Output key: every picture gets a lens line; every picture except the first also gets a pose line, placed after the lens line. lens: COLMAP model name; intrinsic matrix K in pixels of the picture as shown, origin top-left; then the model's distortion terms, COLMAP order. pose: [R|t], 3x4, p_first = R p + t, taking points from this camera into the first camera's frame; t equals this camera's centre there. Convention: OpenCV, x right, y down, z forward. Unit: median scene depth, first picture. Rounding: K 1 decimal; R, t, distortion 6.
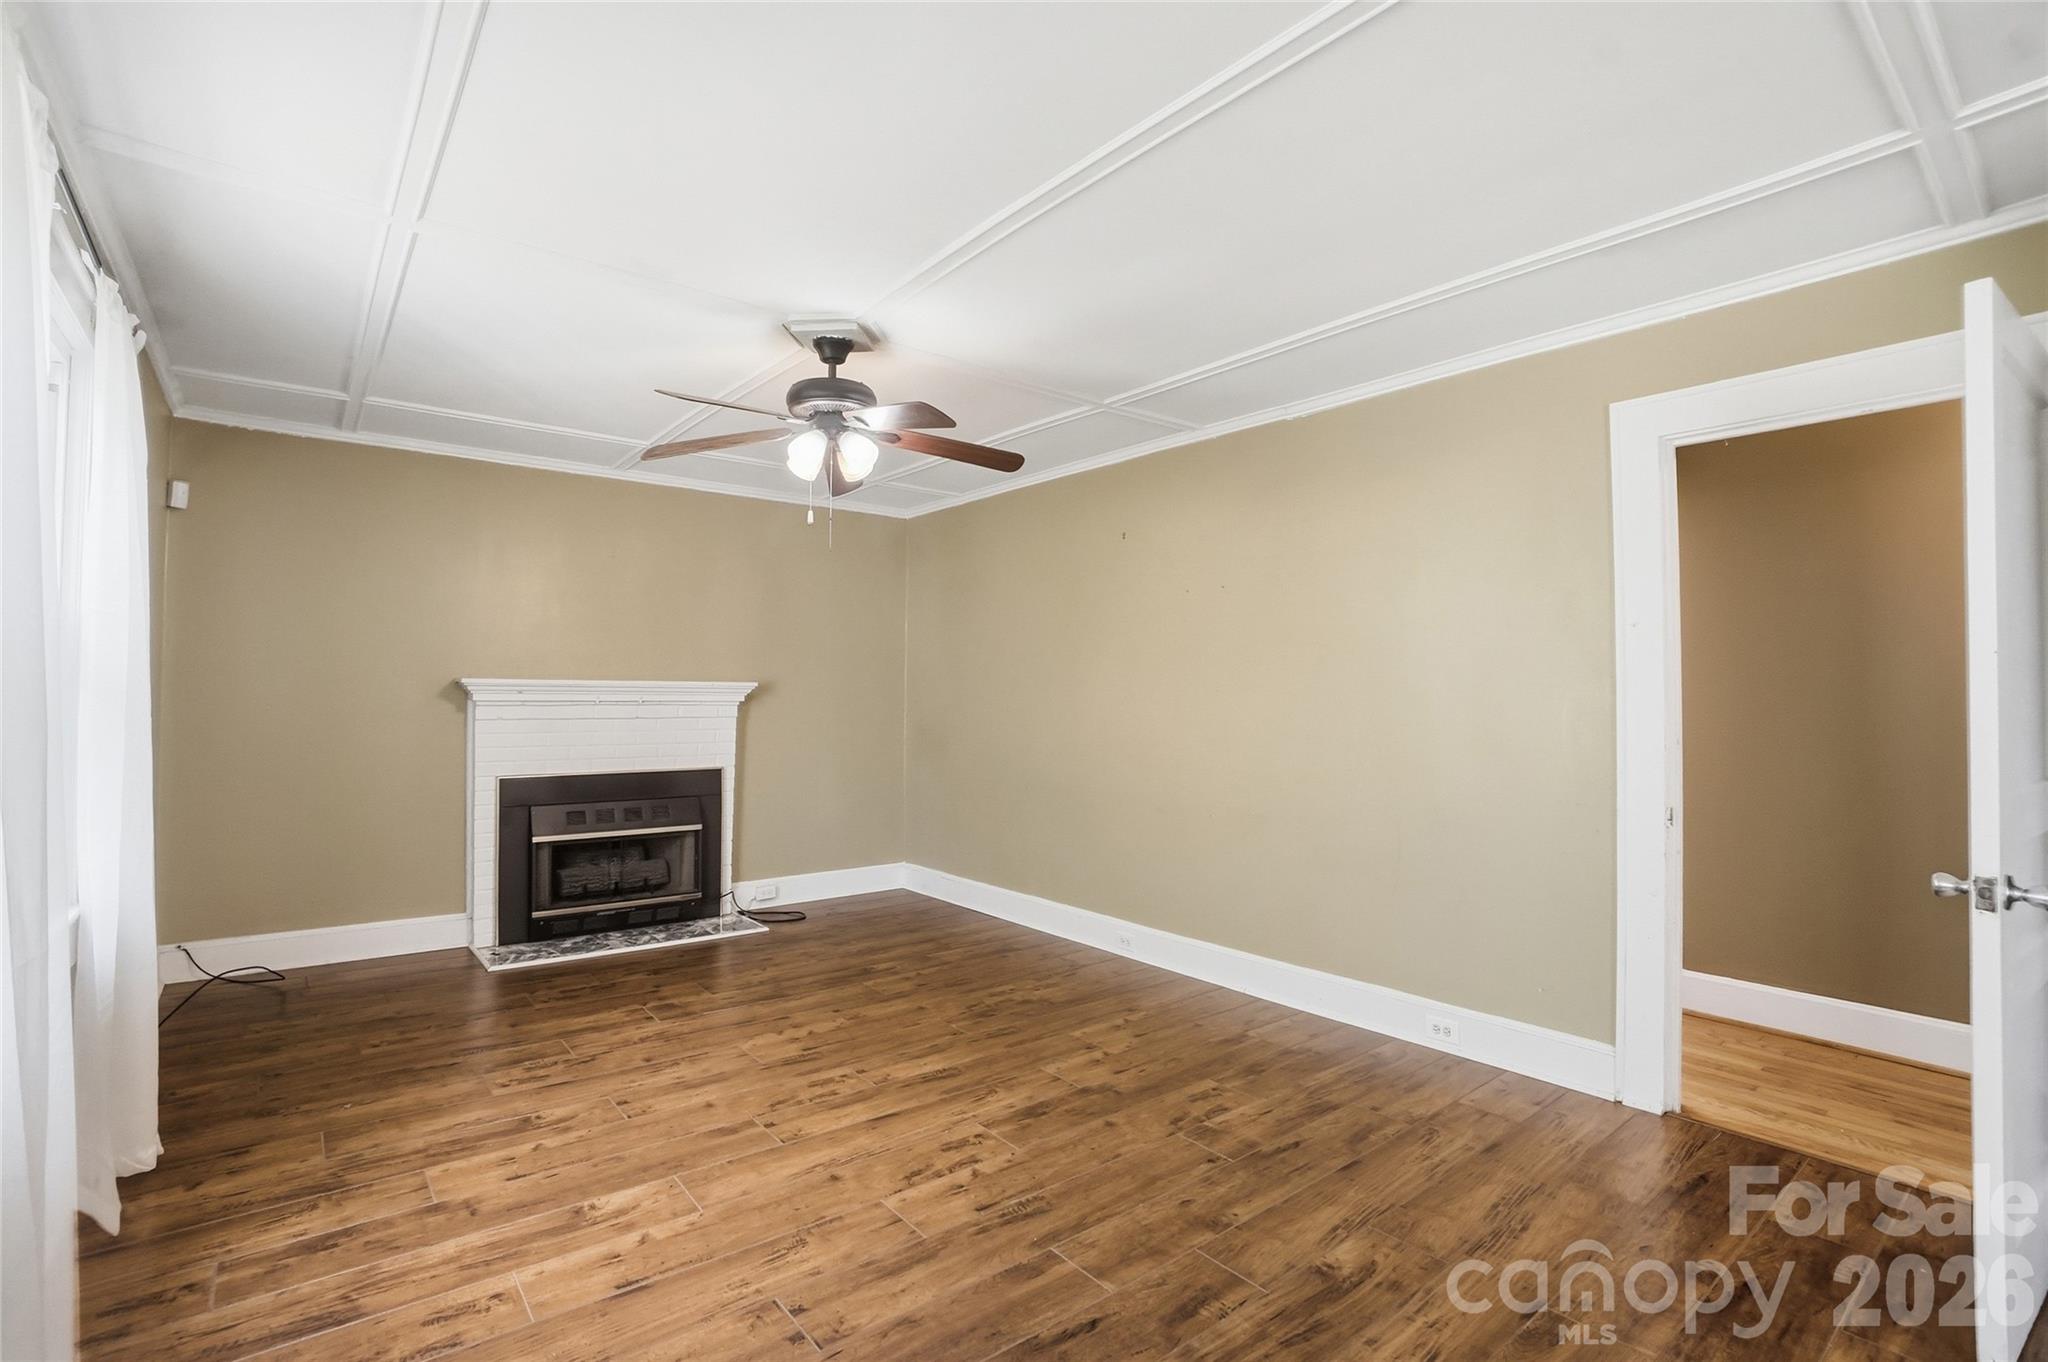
lens RADIAL K [[940.2, 0, 990.2], [0, 940.2, 680.4], [0, 0, 1]] dist [-0.069104, 0.024526]
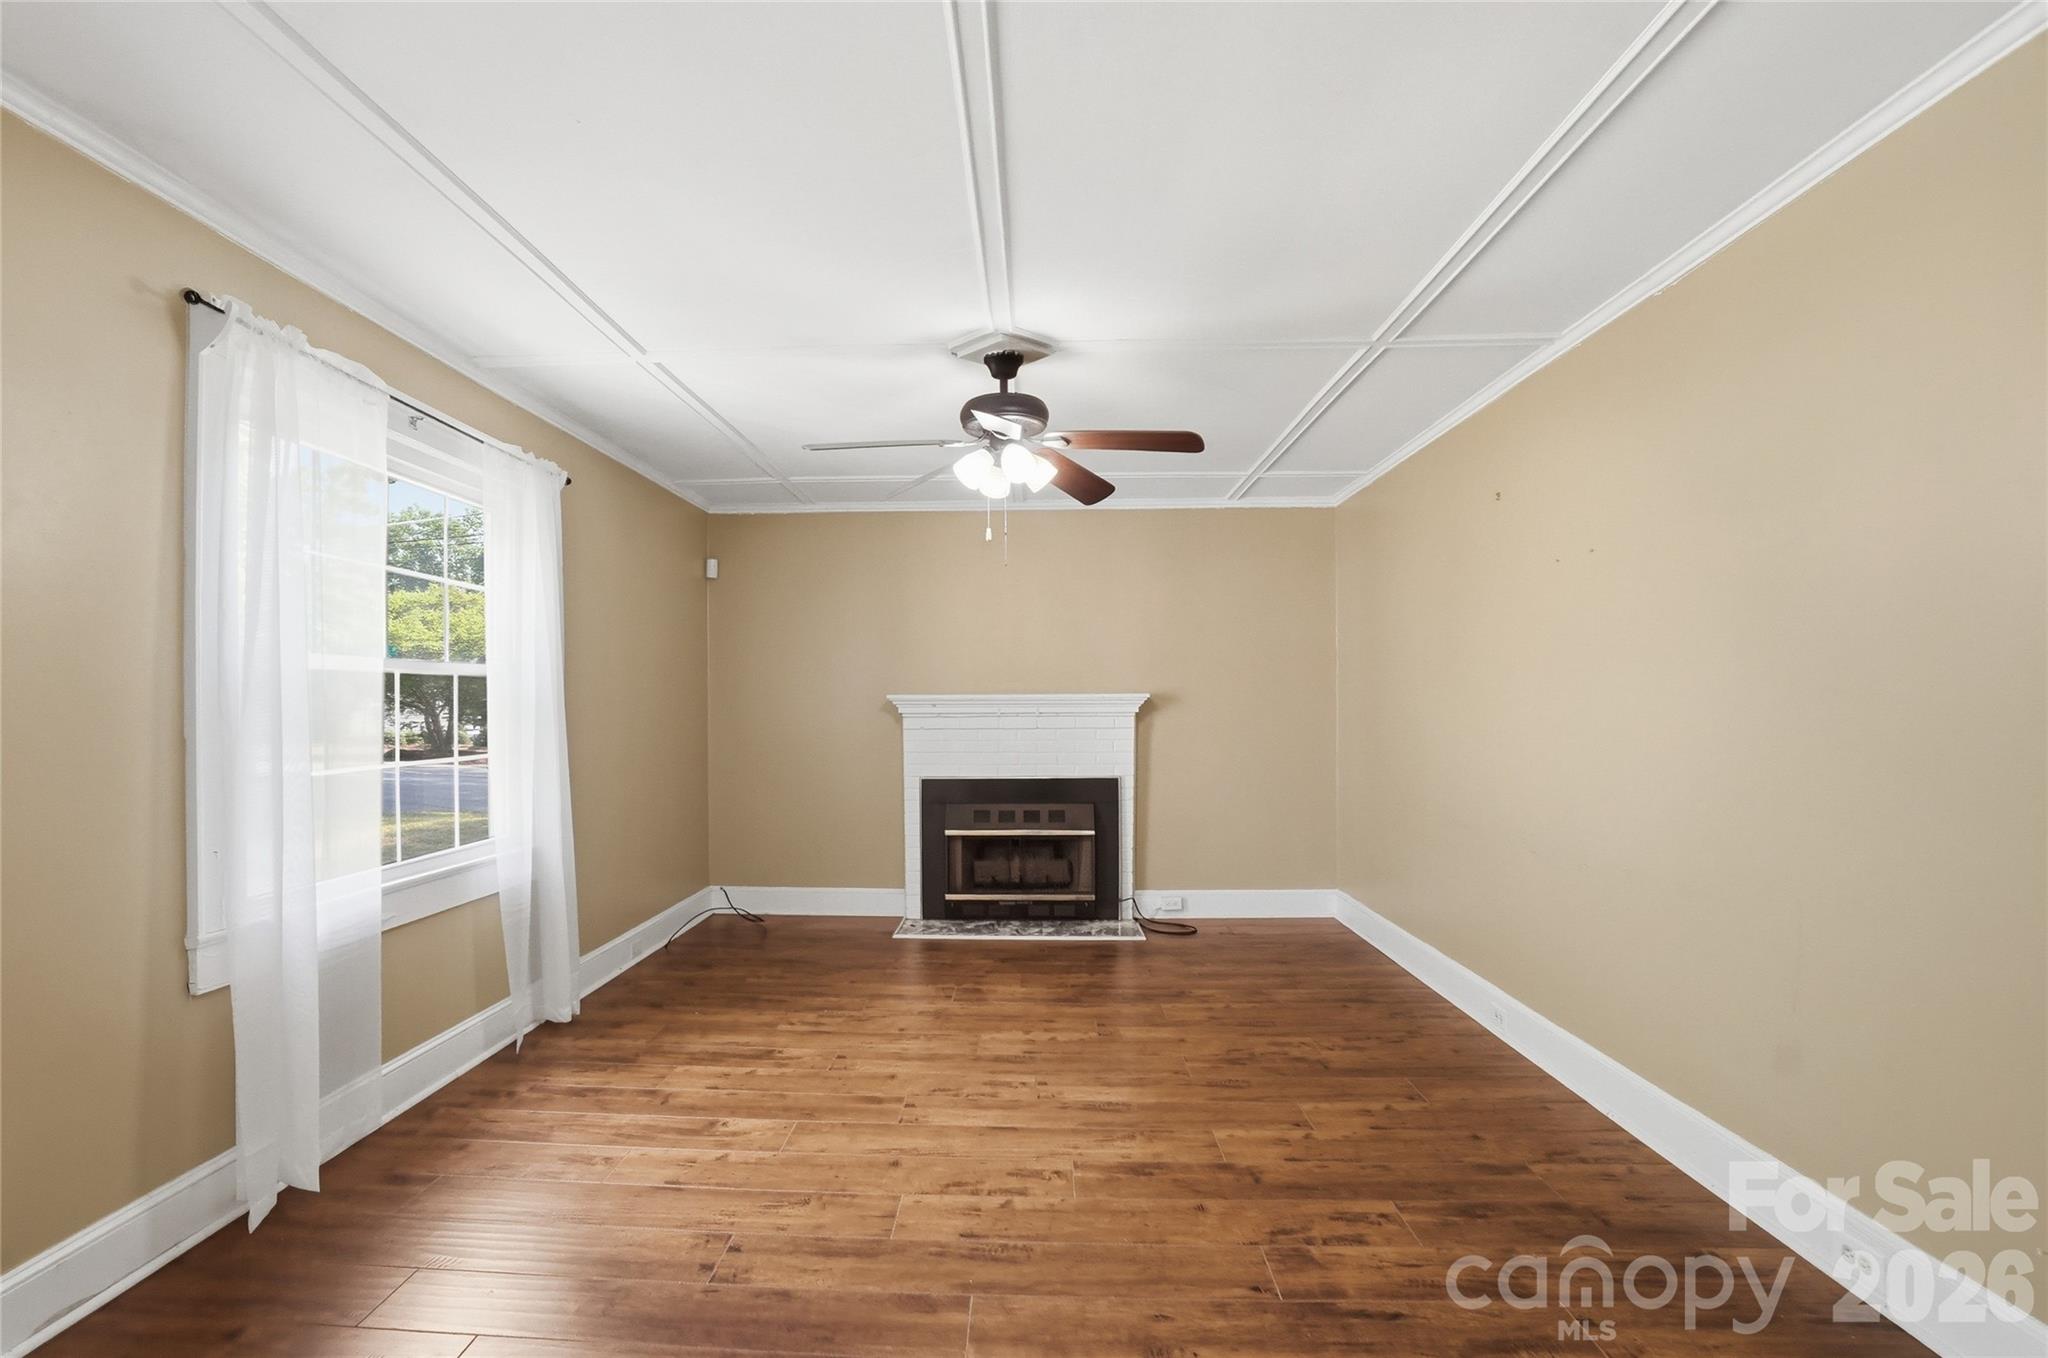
lens RADIAL K [[938.8, 0, 998.2], [0, 938.8, 705.1], [0, 0, 1]] dist [-0.053406, 0.000487]
pose [[0.761085, -0.009866, -0.648577, 0.410563], [0.019862, 0.999770, 0.008099, 0.004777], [0.648347, -0.019046, 0.761106, 0.184961]]
